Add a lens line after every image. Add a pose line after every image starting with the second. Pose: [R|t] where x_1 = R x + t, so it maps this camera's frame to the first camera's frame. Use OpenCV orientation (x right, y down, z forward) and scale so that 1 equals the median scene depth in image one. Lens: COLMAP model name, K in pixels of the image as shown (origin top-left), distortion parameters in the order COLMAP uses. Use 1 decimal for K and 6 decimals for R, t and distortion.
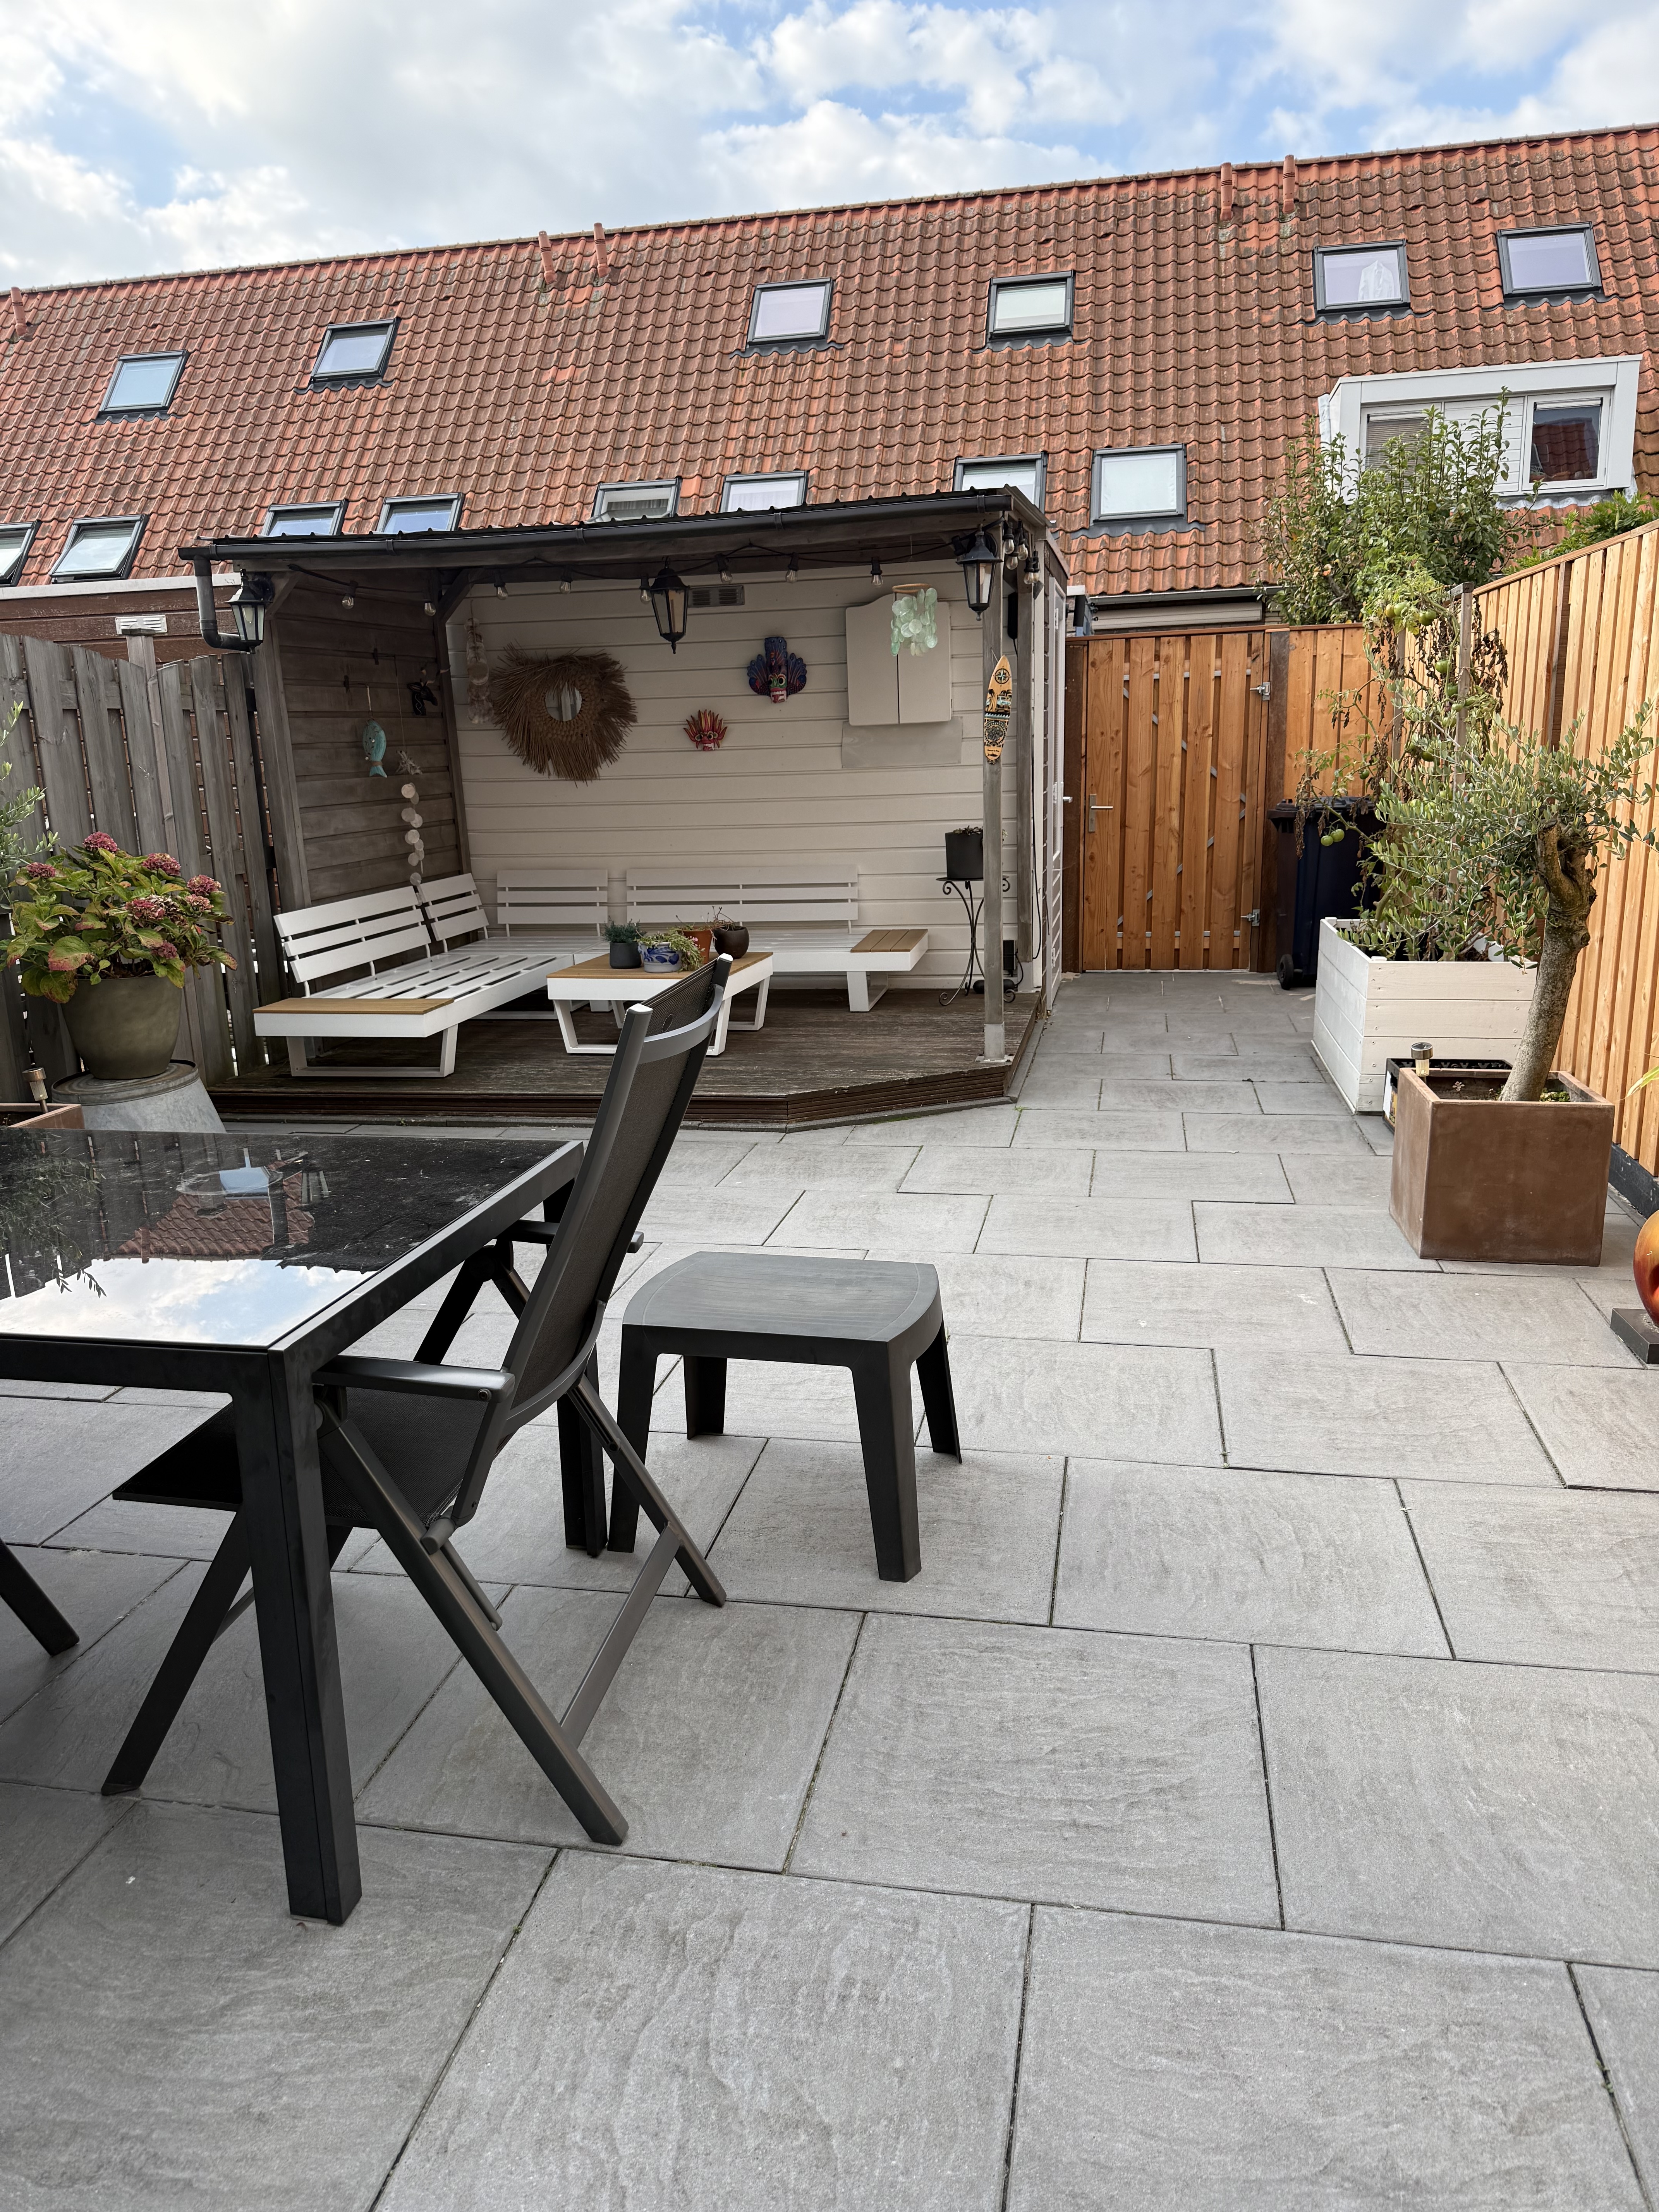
lens RADIAL K [[1533.9, 0, 832.1], [0, 1533.9, 1113.3], [0, 0, 1]] dist [-0.001398, -0.001895]
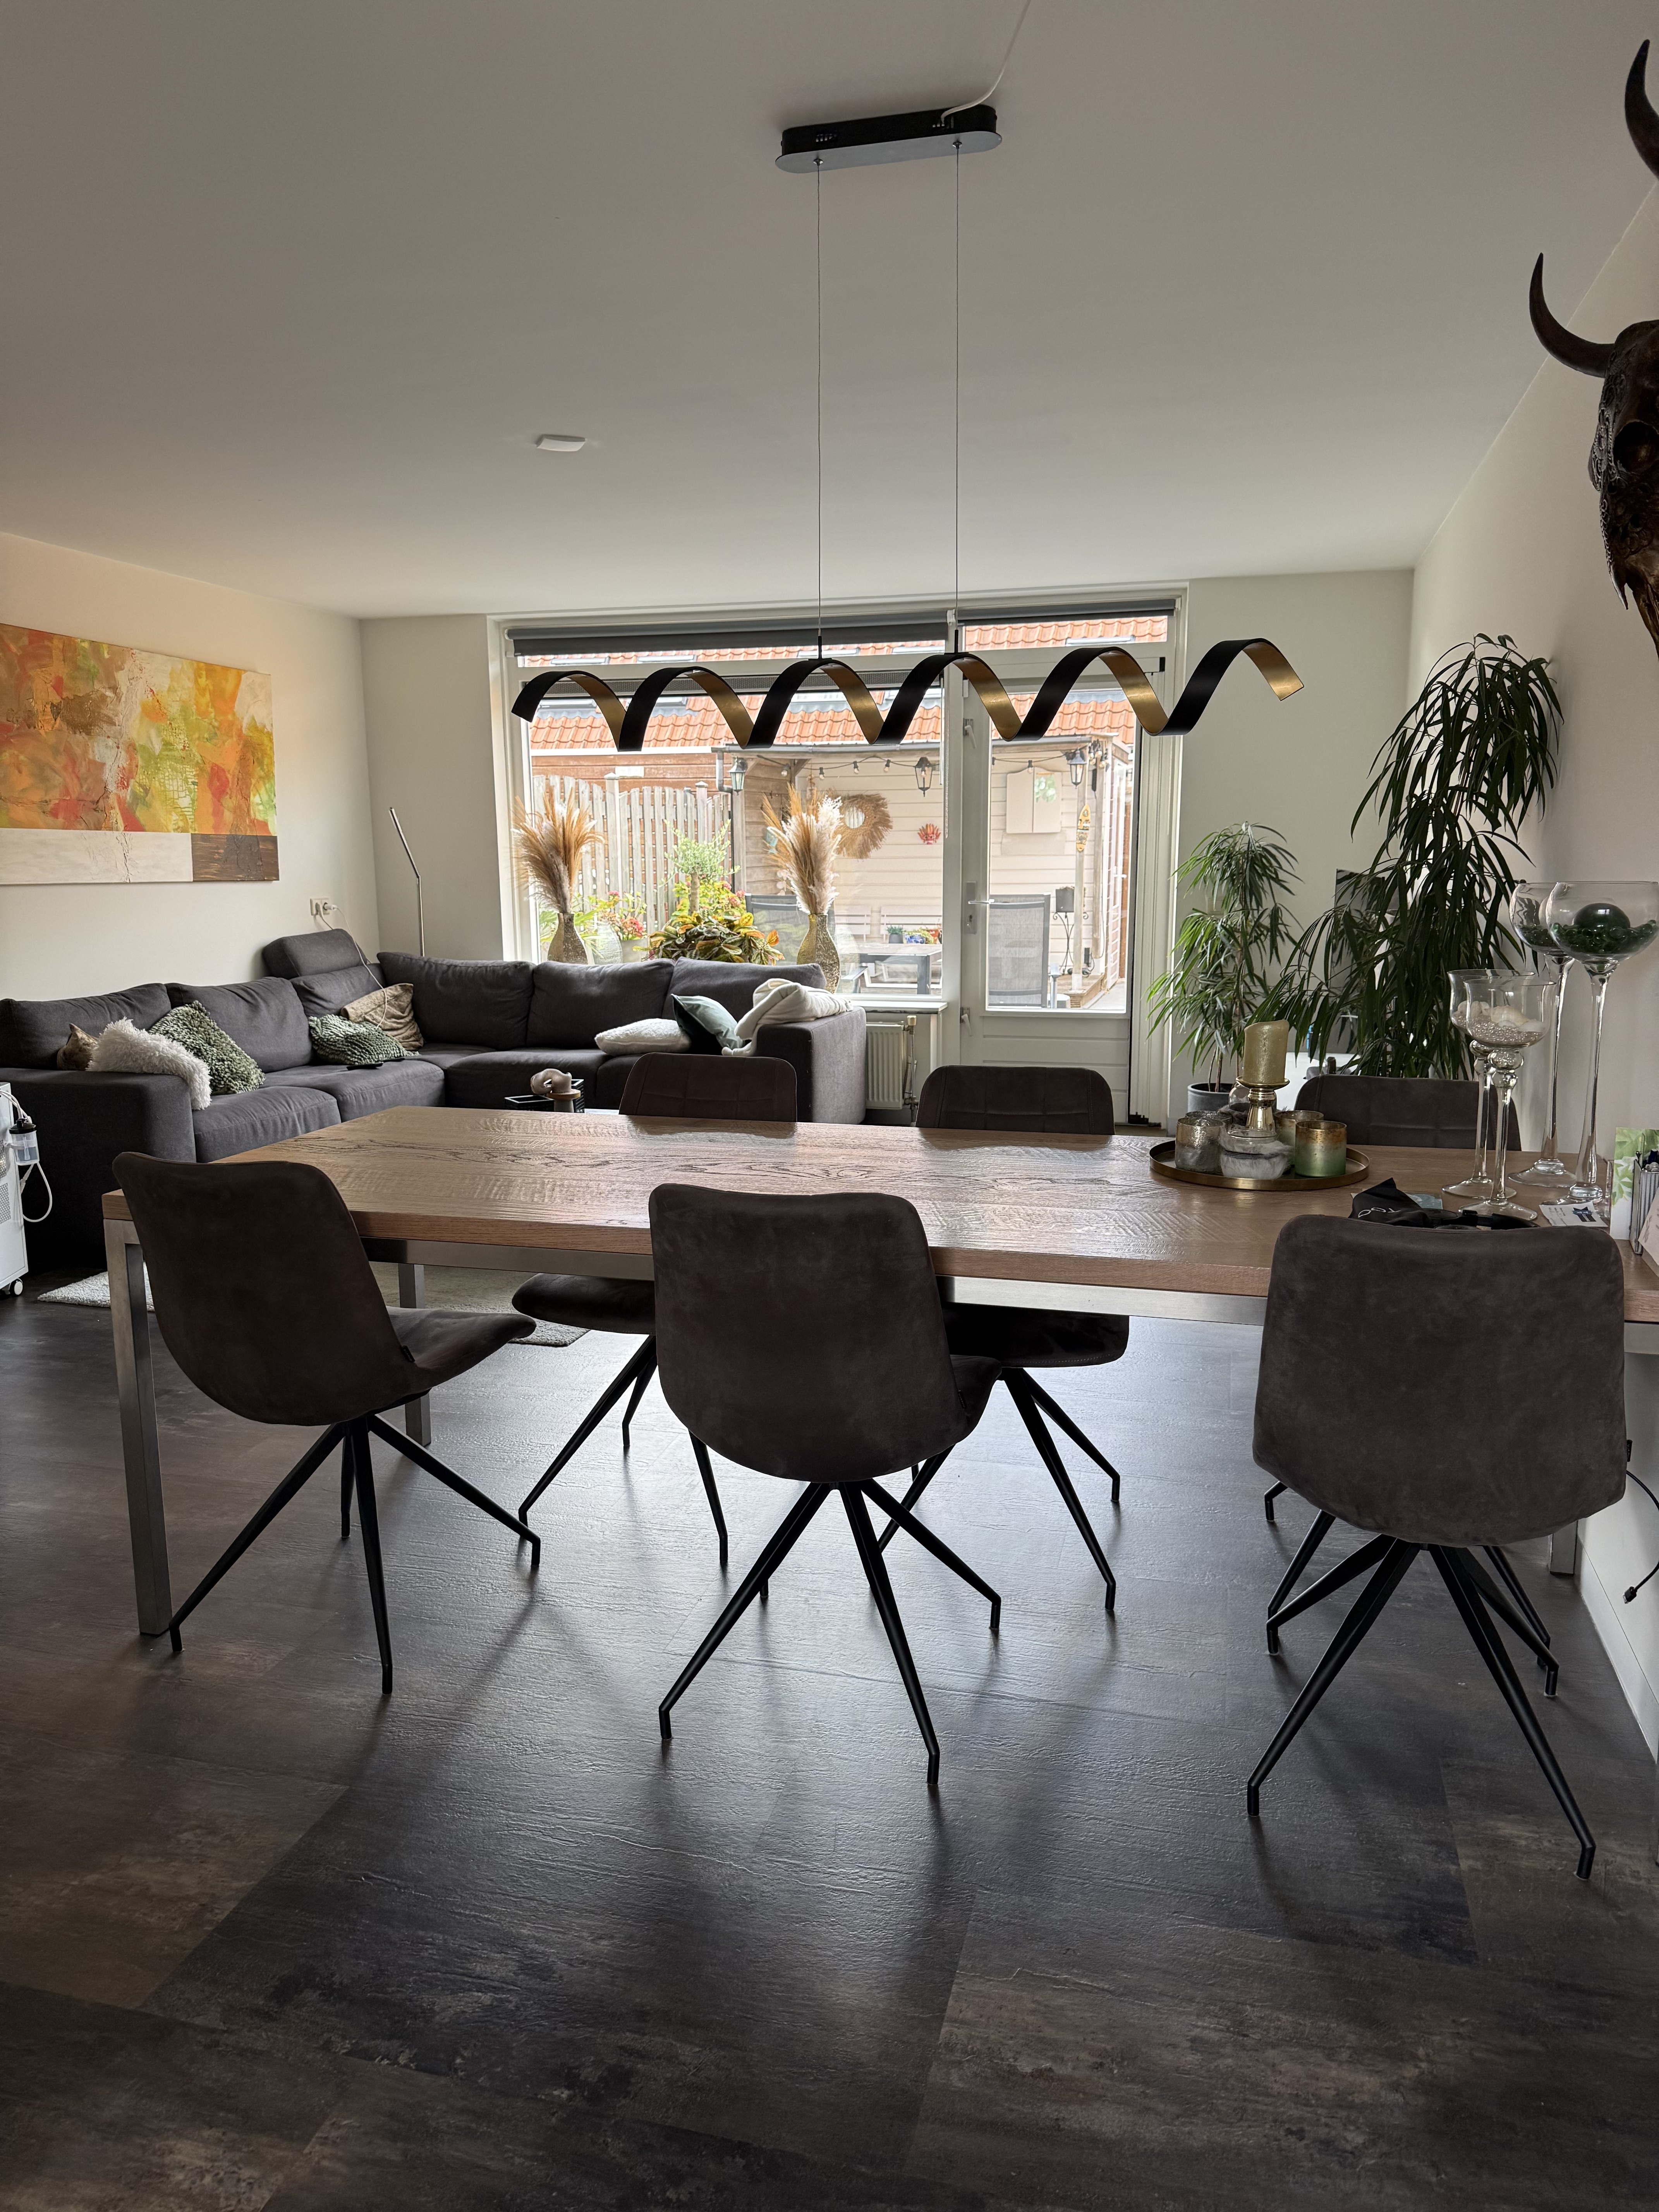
lens RADIAL K [[1533.9, 0, 823.1], [0, 1533.9, 1101.3], [0, 0, 1]] dist [-0.001398, -0.001895]
pose [[0.997927, 0.033207, -0.055133, -0.101260], [-0.036654, 0.997358, -0.062725, 0.212200], [0.052904, 0.064615, 0.996507, -0.911359]]
